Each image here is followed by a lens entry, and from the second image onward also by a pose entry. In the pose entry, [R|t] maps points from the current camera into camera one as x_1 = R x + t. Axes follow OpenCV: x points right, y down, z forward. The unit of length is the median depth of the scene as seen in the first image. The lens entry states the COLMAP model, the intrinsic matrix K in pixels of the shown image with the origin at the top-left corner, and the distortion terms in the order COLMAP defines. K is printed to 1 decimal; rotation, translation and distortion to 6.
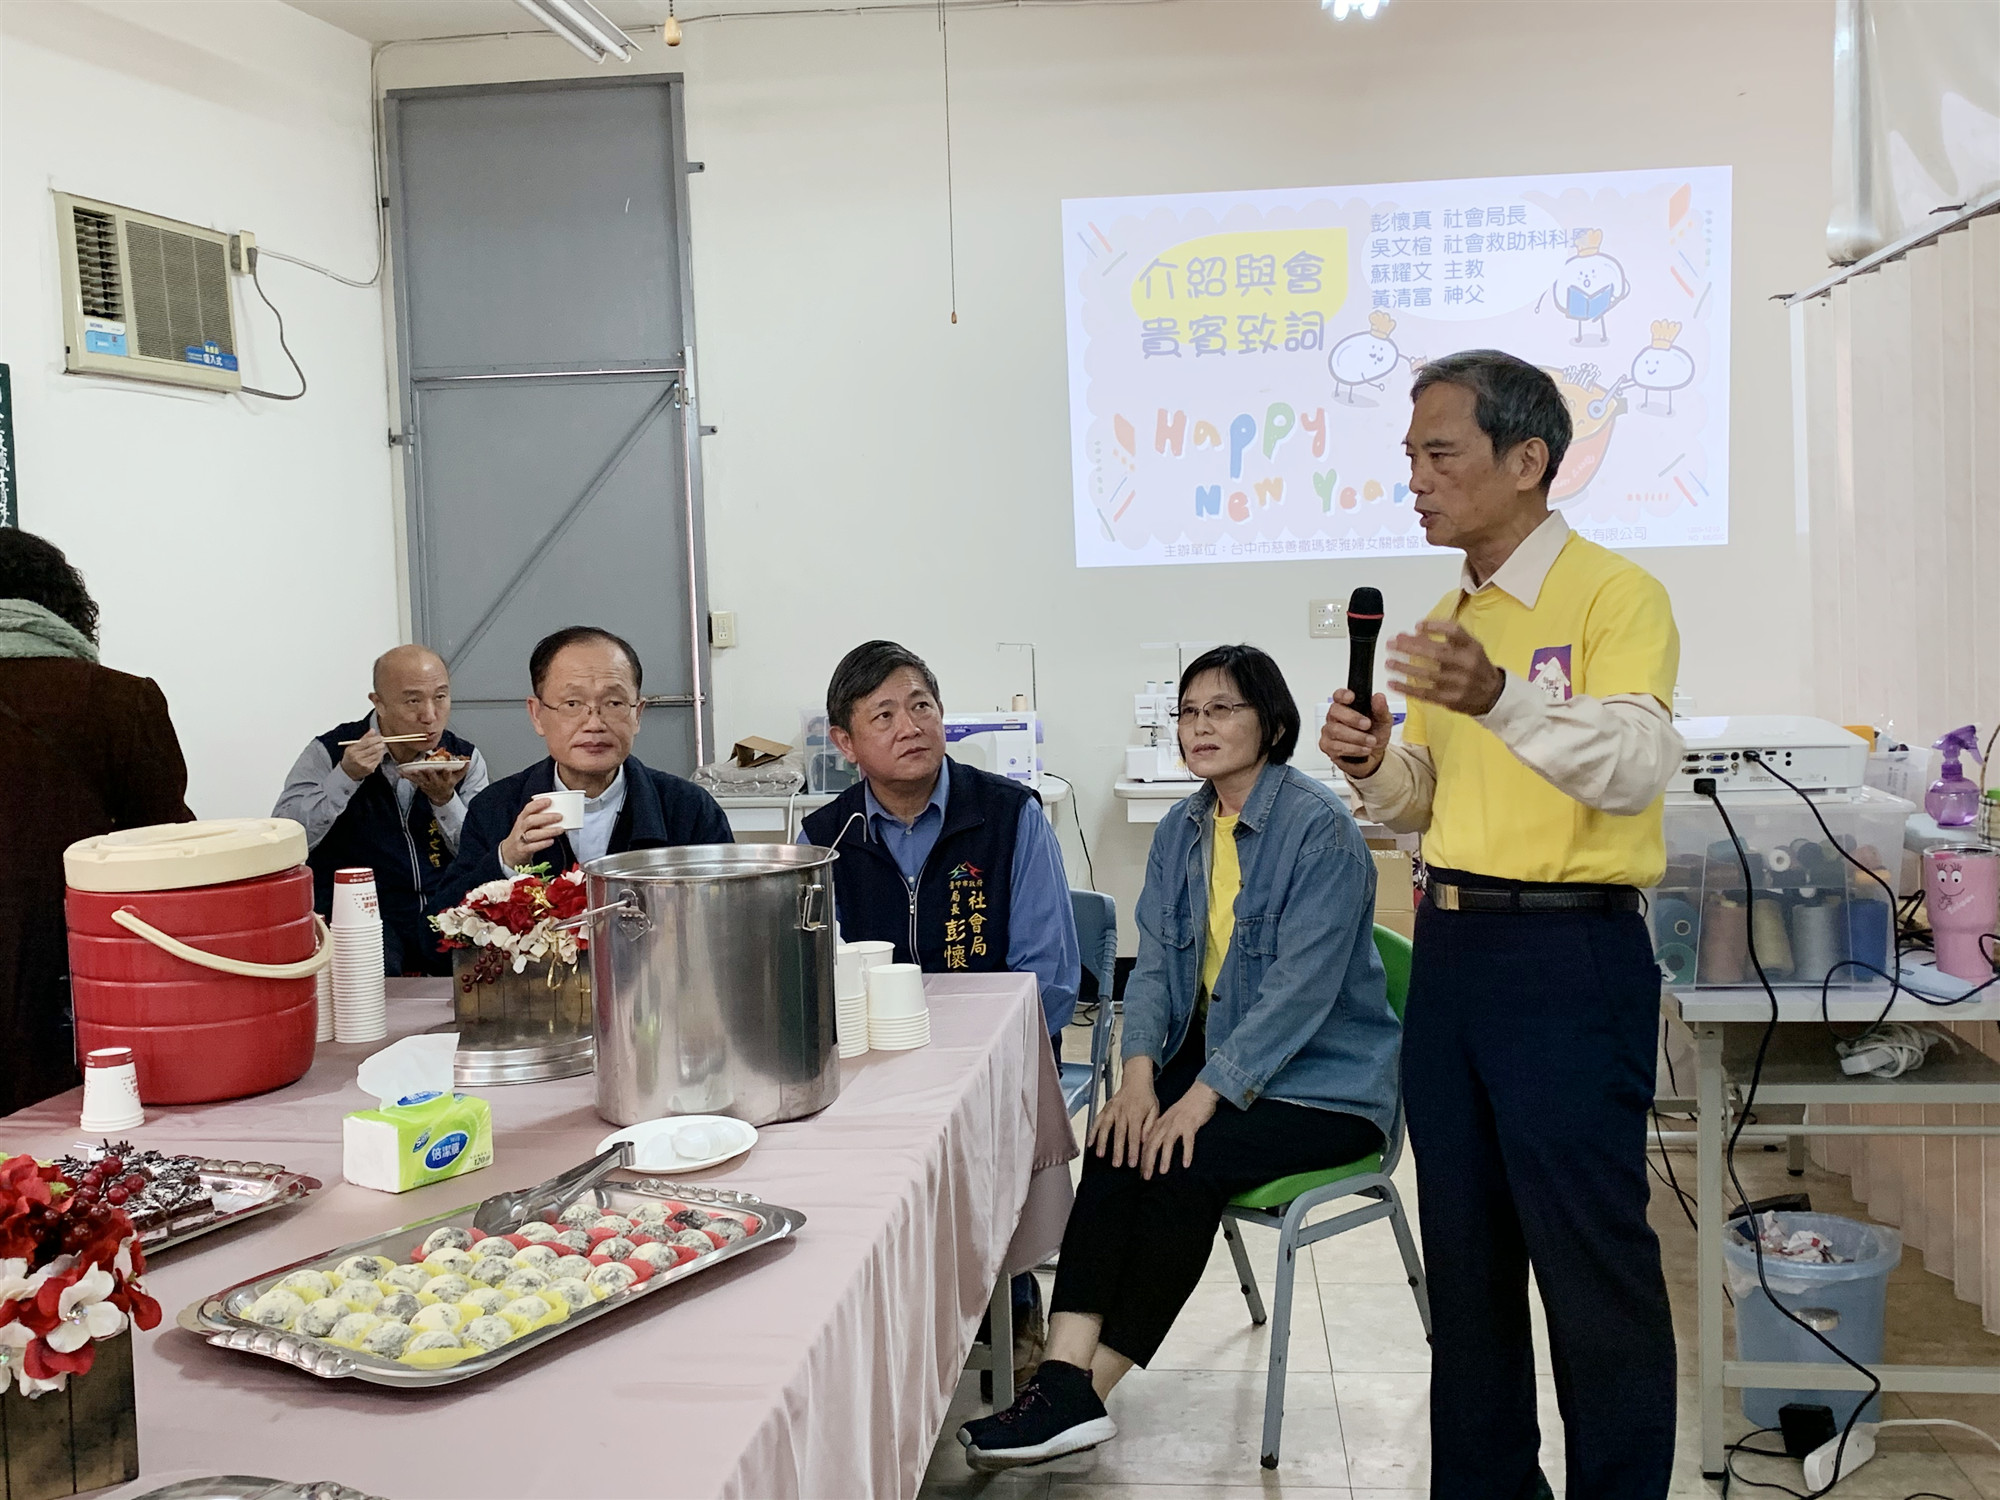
lens RADIAL K [[2129.8, 0, 1076.2], [0, 2129.8, 661.9], [0, 0, 1]] dist [-0.017092, 0.000000]
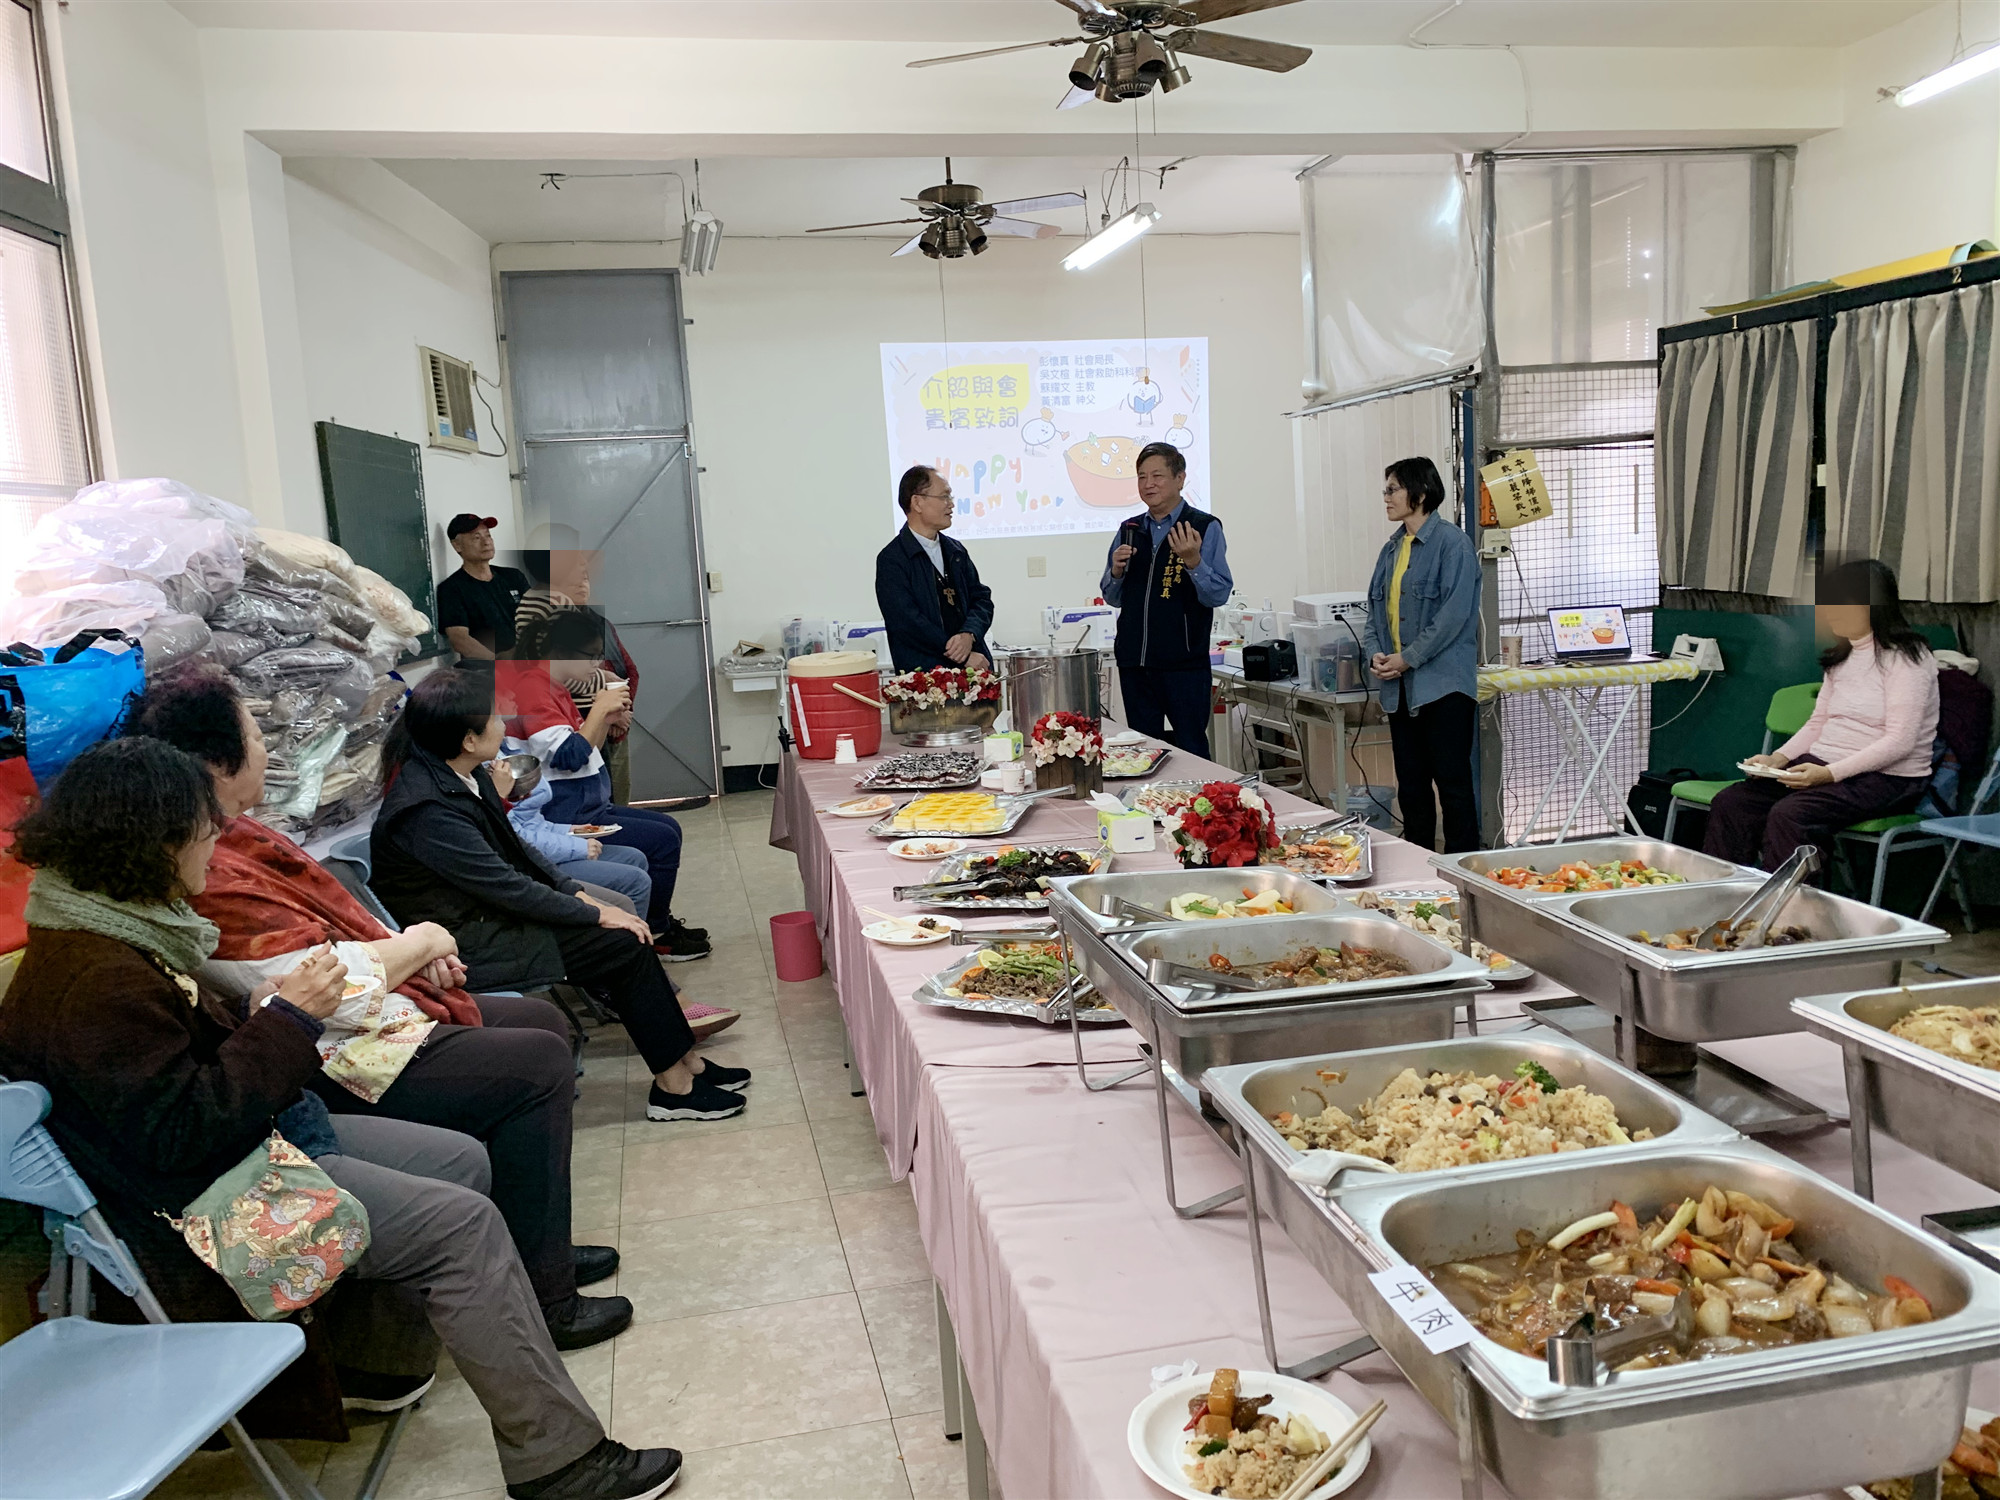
lens RADIAL K [[1533.4, 0, 1018.2], [0, 1533.4, 695.1], [0, 0, 1]] dist [0.024657, -0.031936]
pose [[0.953157, -0.050067, 0.298305, -0.353033], [0.033081, 0.997545, 0.061725, 0.011465], [-0.300663, -0.048965, 0.952473, -0.379188]]
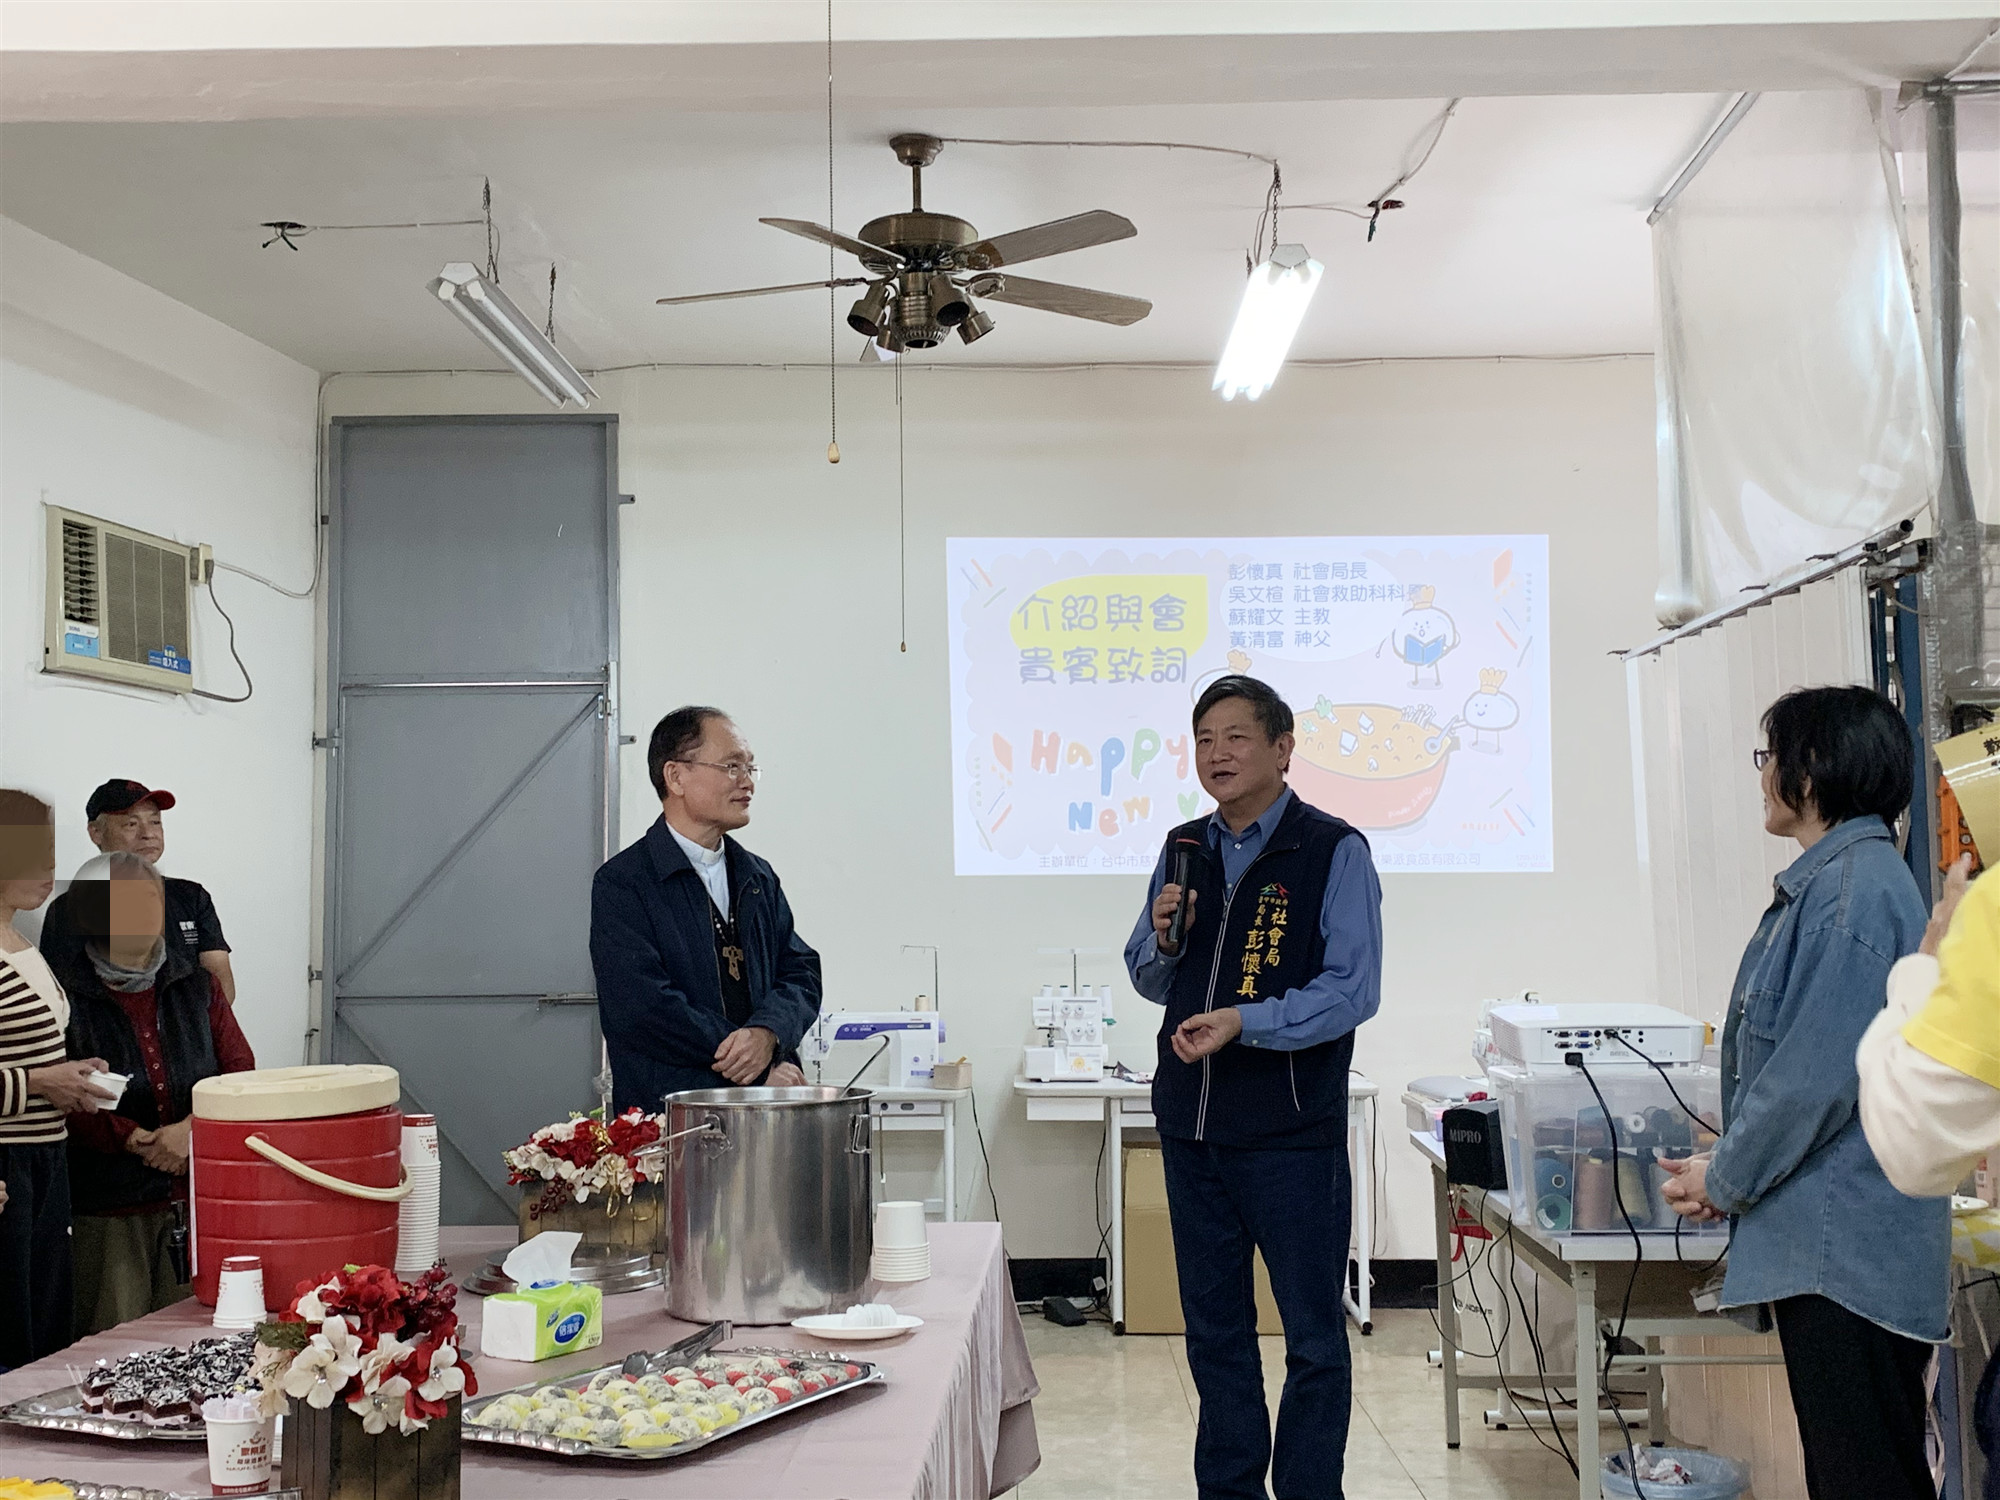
lens RADIAL K [[2174.7, 0, 992.4], [0, 2174.7, 680.9], [0, 0, 1]] dist [0.094960, 0.000000]
pose [[0.998147, 0.028188, 0.053919, -0.051725], [-0.020385, 0.989919, -0.140162, 0.013830], [-0.057327, 0.138803, 0.988659, -0.118648]]
